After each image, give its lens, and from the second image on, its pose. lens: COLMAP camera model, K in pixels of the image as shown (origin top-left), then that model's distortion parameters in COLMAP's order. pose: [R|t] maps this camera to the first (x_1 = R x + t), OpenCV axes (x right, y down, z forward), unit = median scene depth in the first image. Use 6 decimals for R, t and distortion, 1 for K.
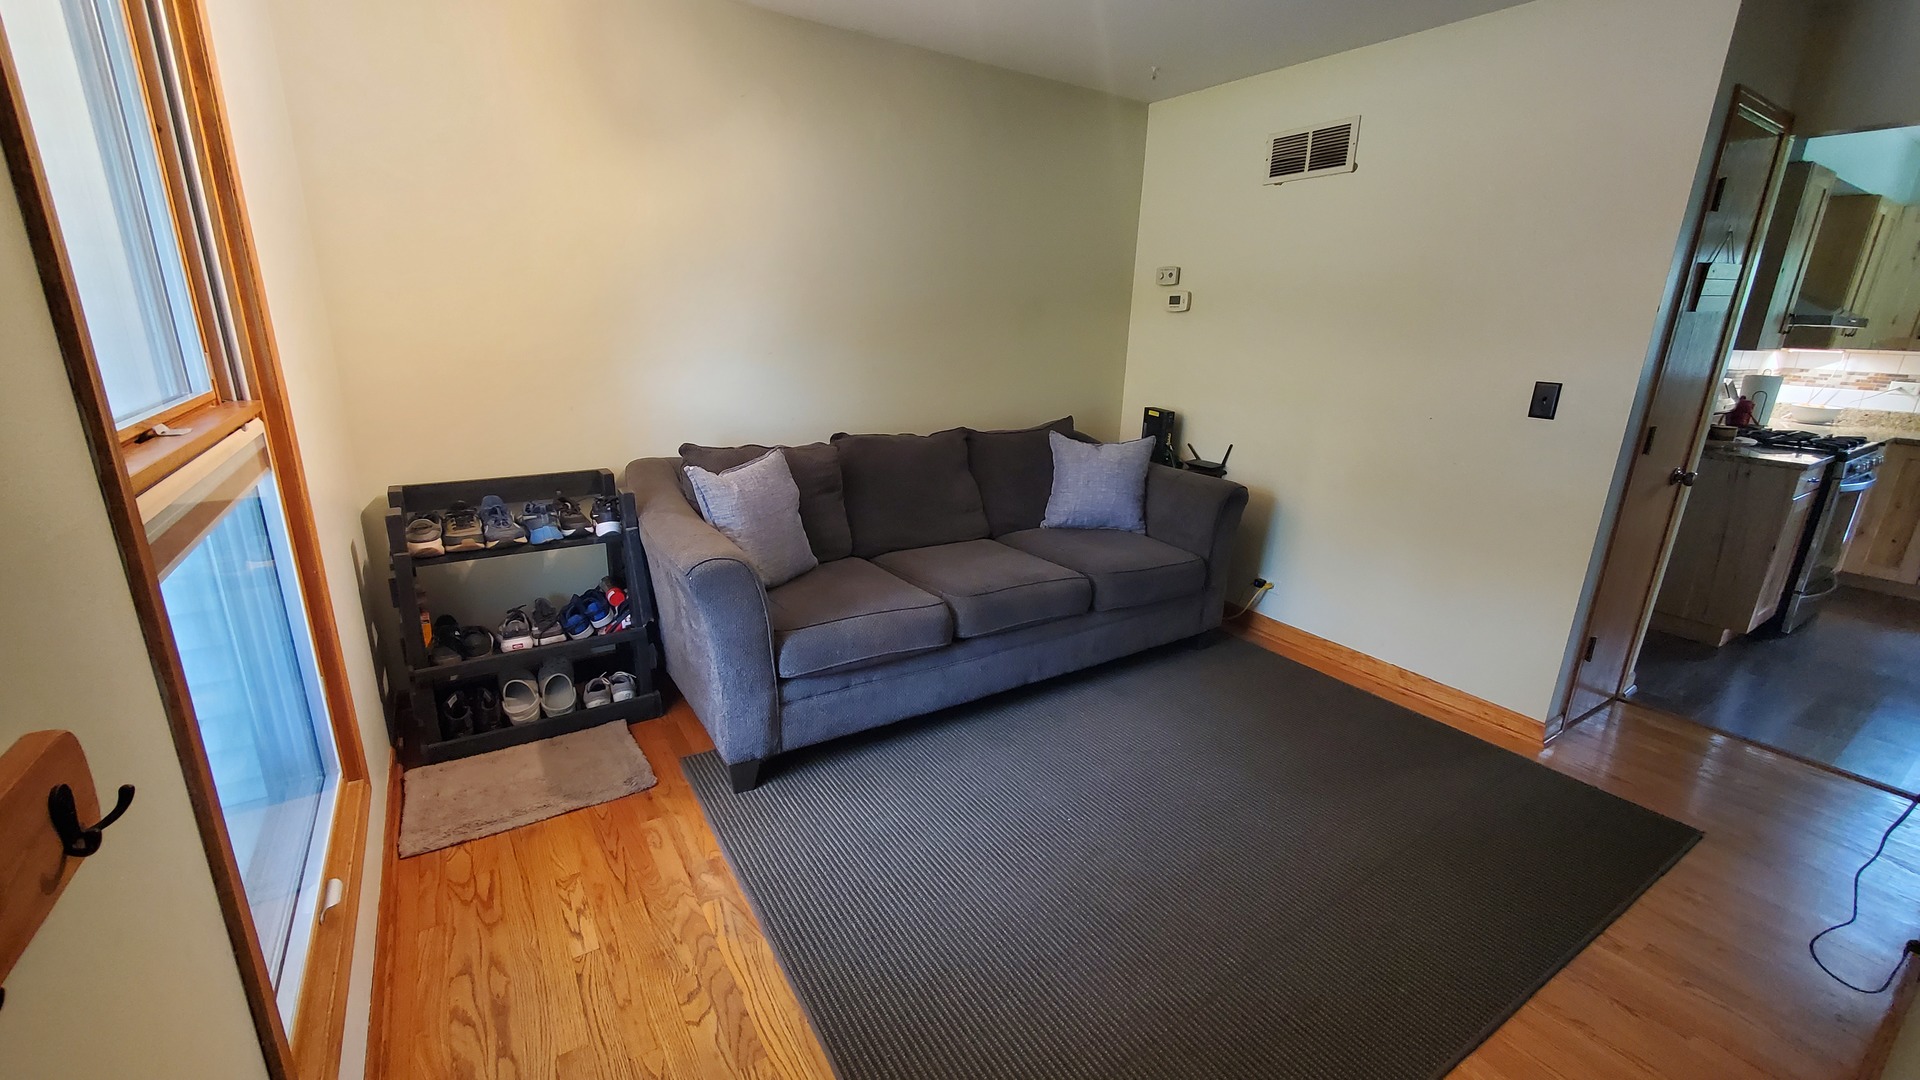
lens RADIAL K [[767.2, 0, 946.5], [0, 767.2, 534.7], [0, 0, 1]] dist [-0.000272, -0.000204]
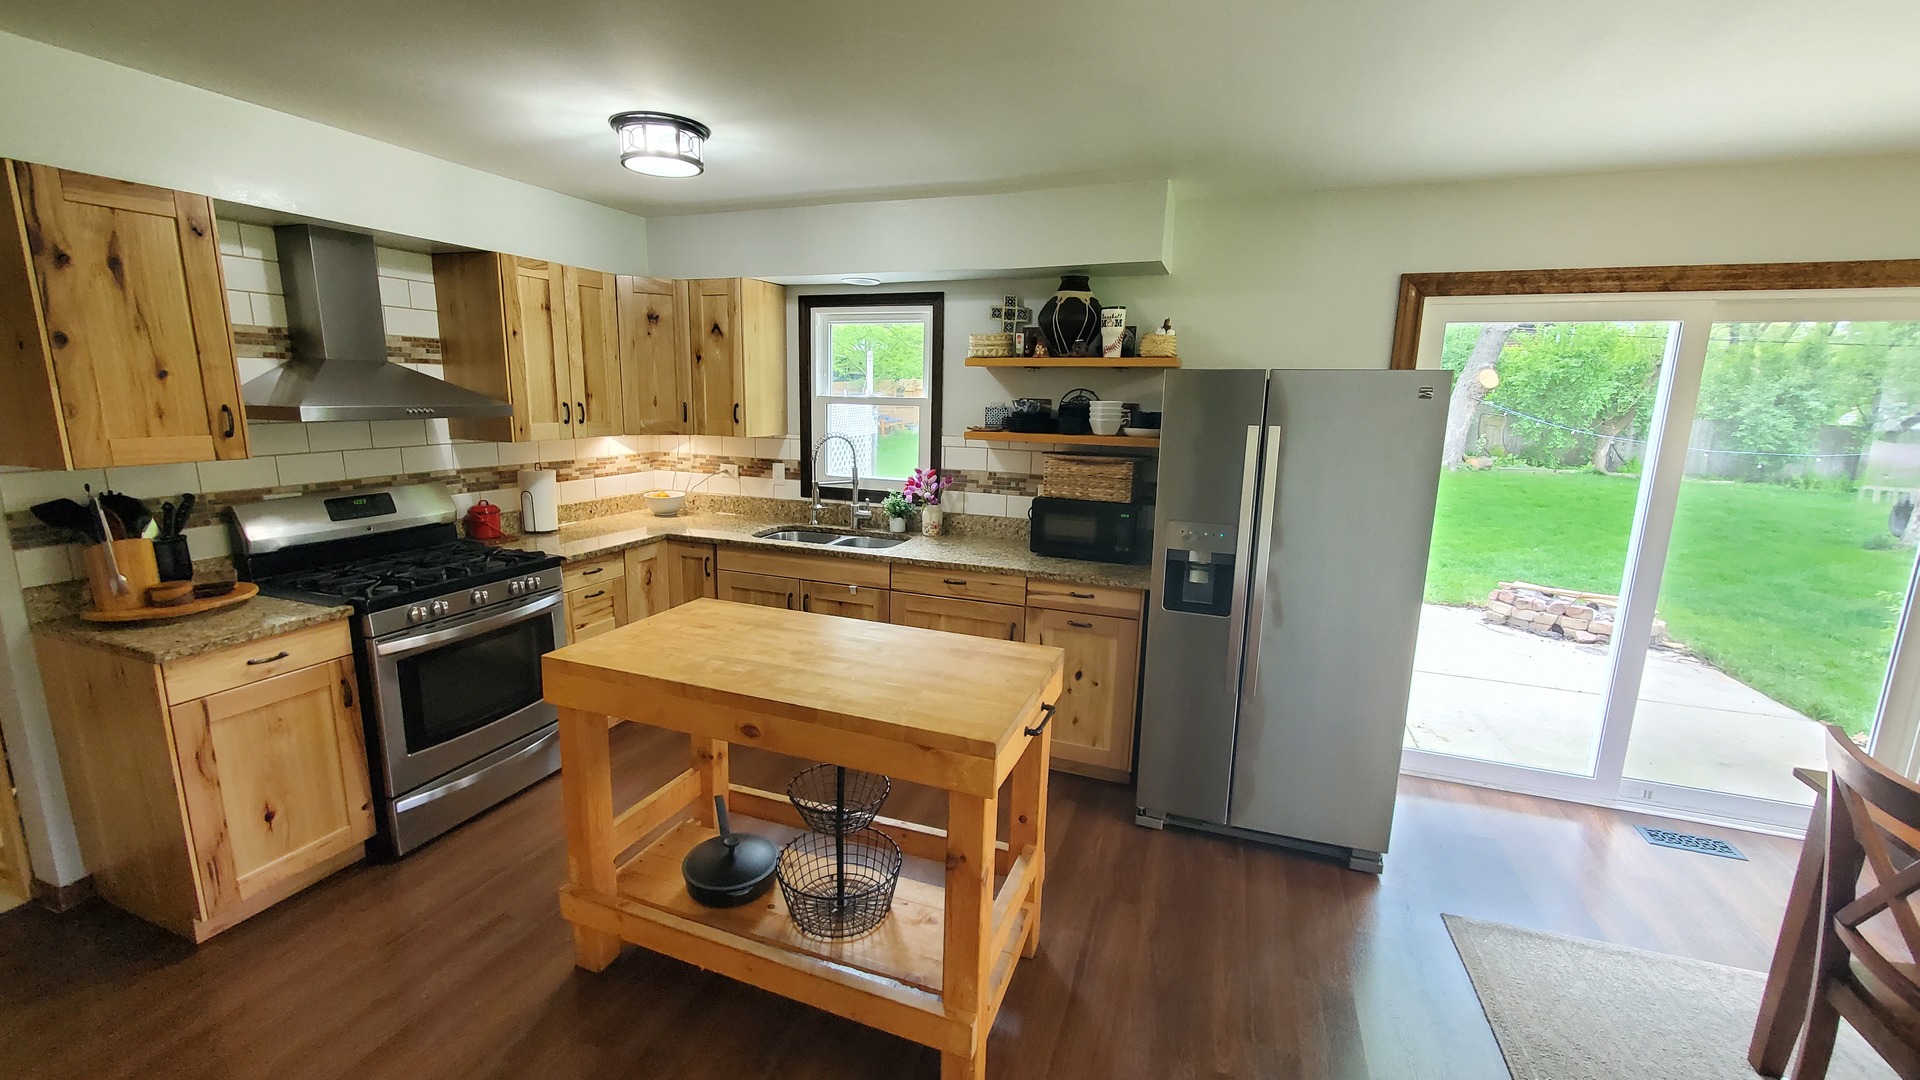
lens RADIAL K [[764.3, 0, 935.7], [0, 764.3, 534.7], [0, 0, 1]] dist [-0.010466, -0.000176]
pose [[0.812421, -0.120051, 0.570579, 0.888728], [0.166311, 0.985634, -0.029424, -0.046986], [-0.558850, 0.118798, 0.820715, 0.122148]]
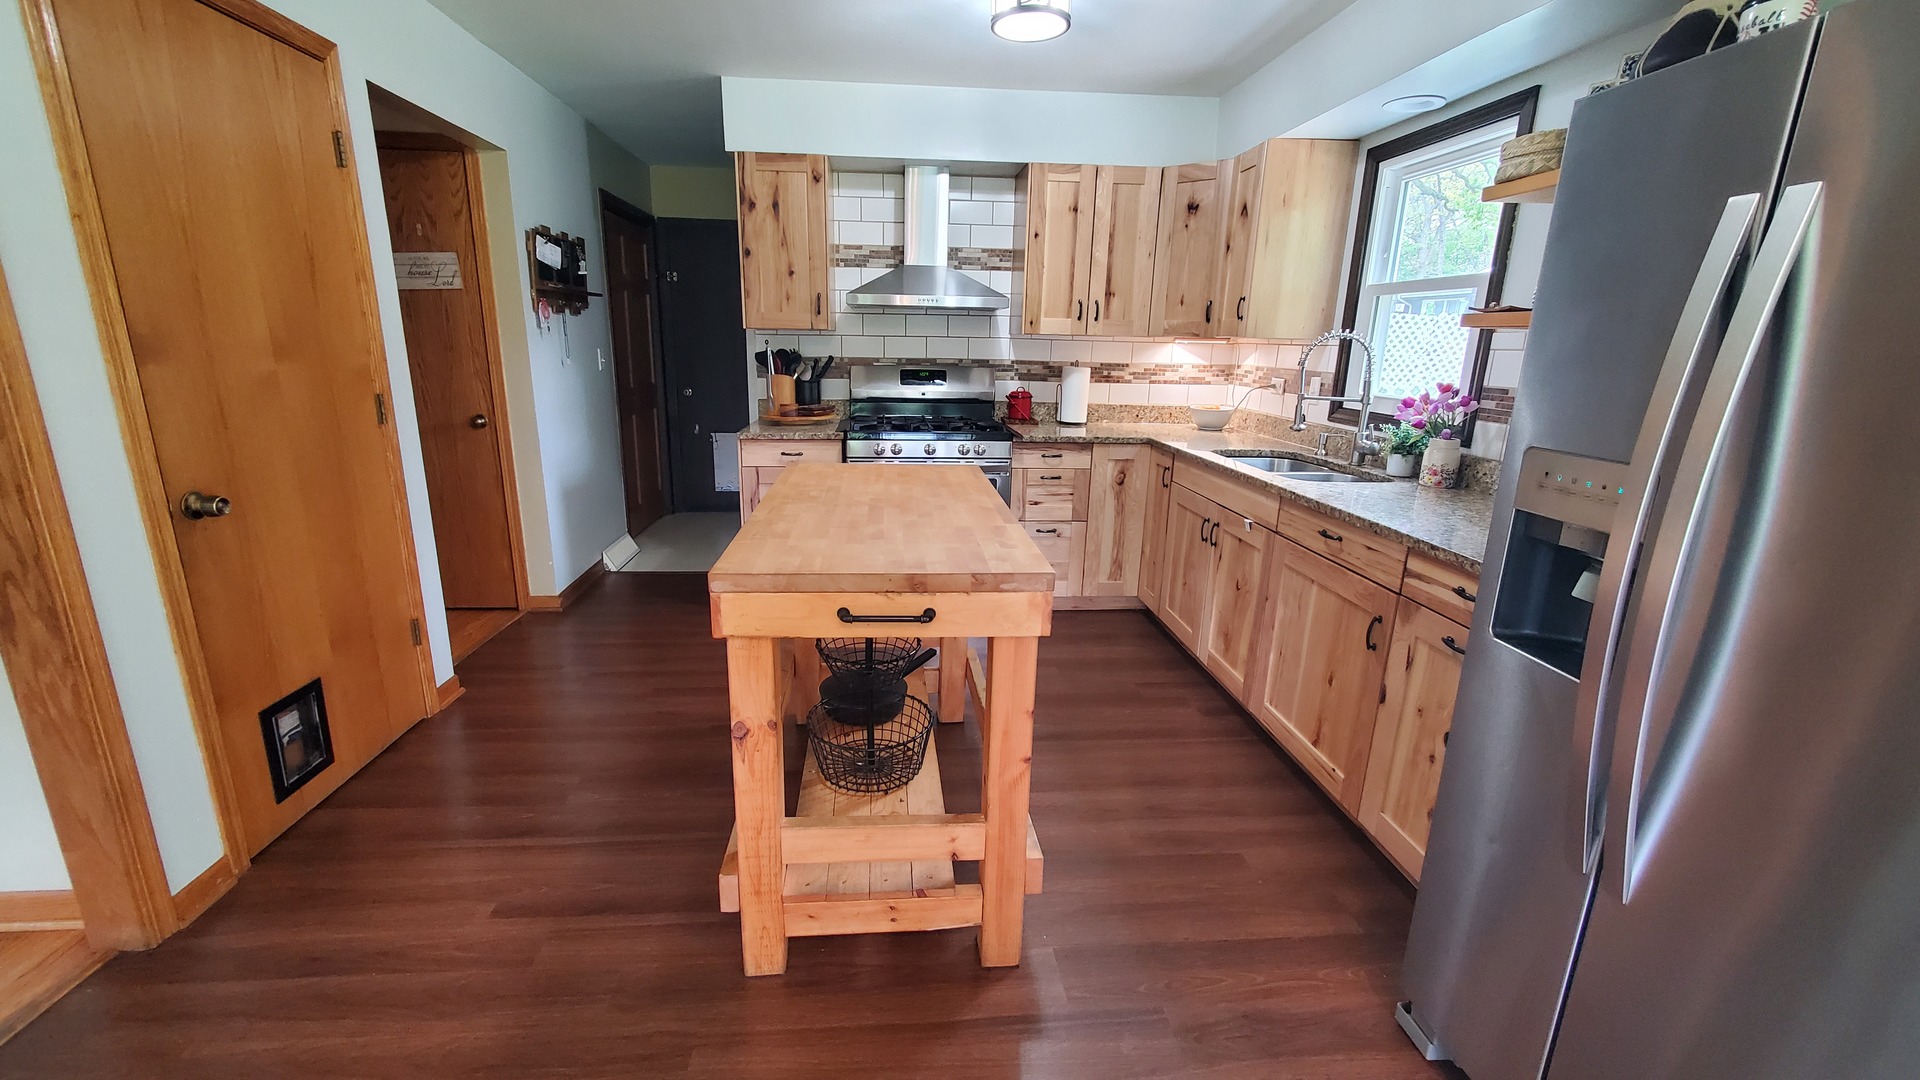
lens RADIAL K [[750.2, 0, 936.5], [0, 750.2, 535.3], [0, 0, 1]] dist [-0.000160, 0.000025]
pose [[0.876347, 0.113204, -0.468188, 1.273258], [-0.130116, 0.991491, -0.003815, 0.007576], [0.463773, 0.064262, 0.883621, 0.167732]]
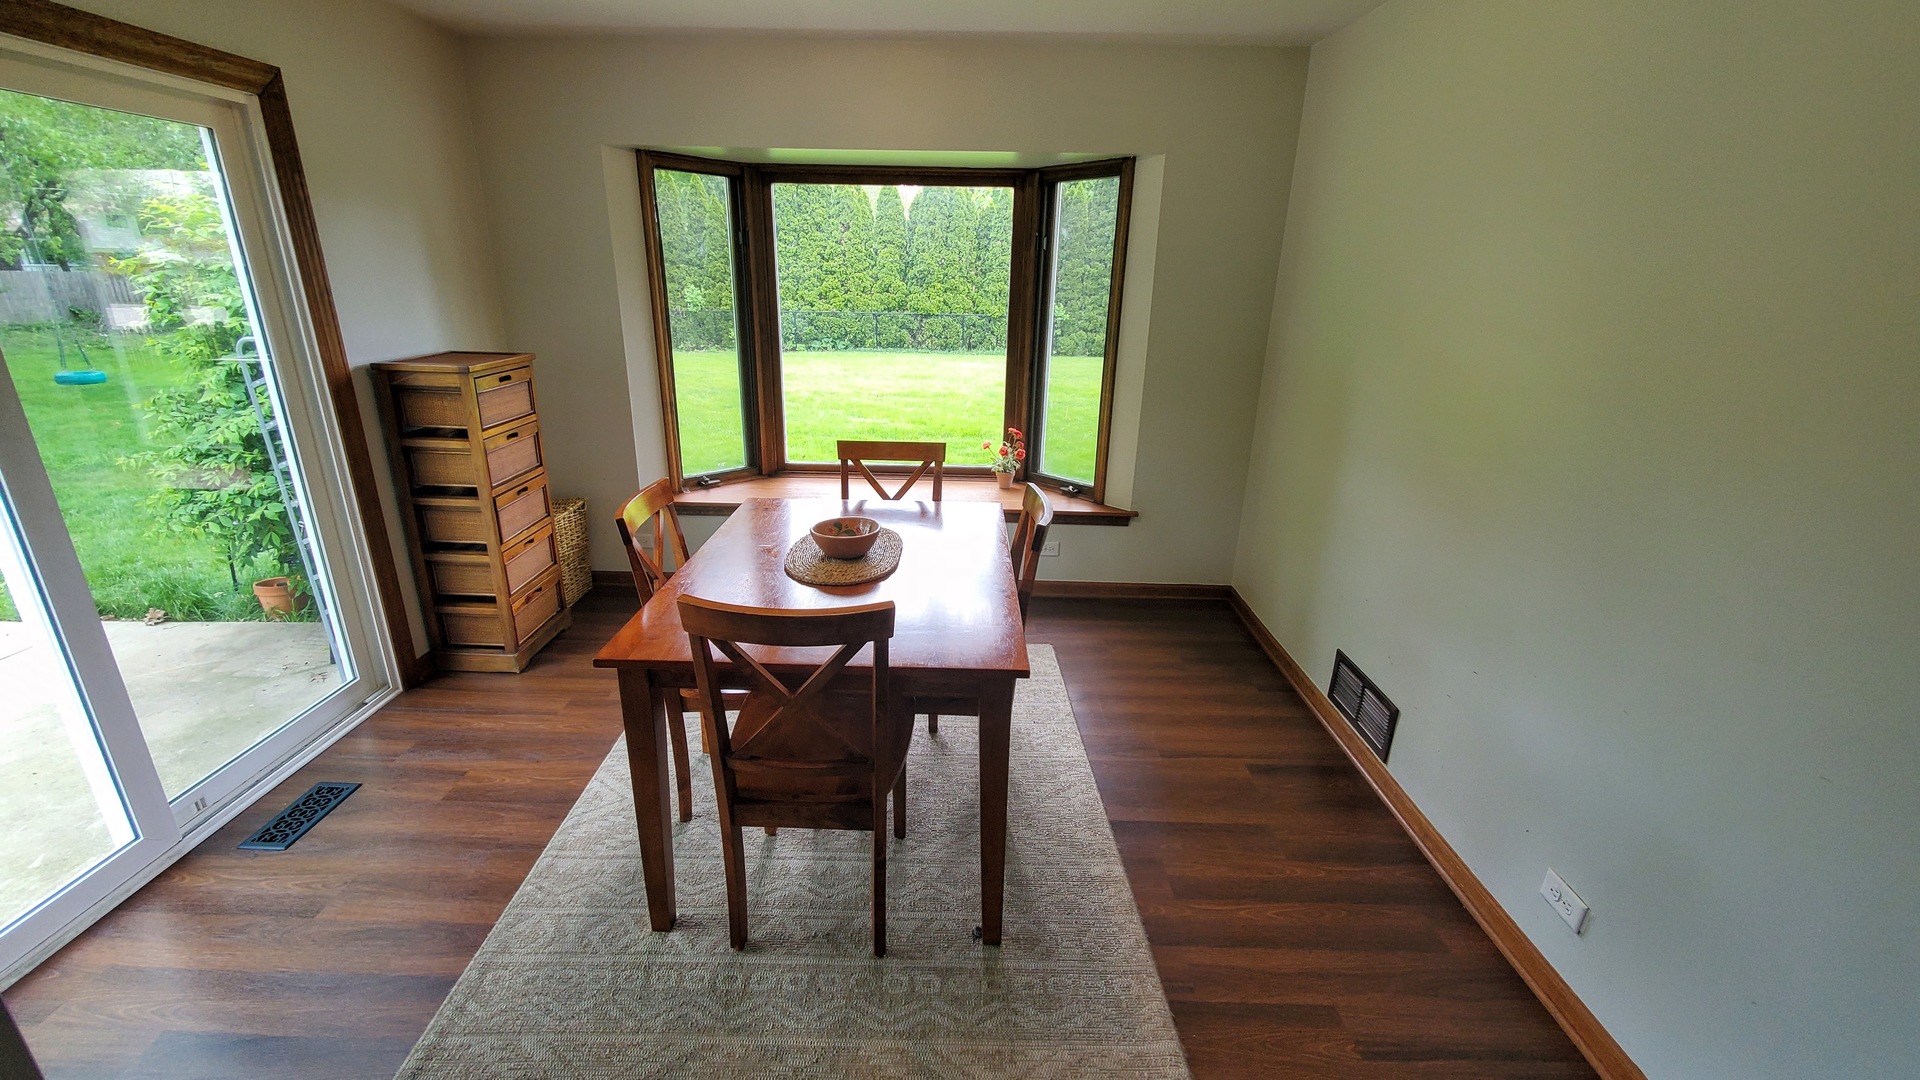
lens RADIAL K [[767.2, 0, 946.5], [0, 767.2, 534.7], [0, 0, 1]] dist [-0.000272, -0.000204]
pose [[-0.829917, -0.223088, 0.511341, 1.129882], [0.113332, 0.830038, 0.546070, -0.084180], [-0.546255, 0.511144, -0.663580, 0.305268]]
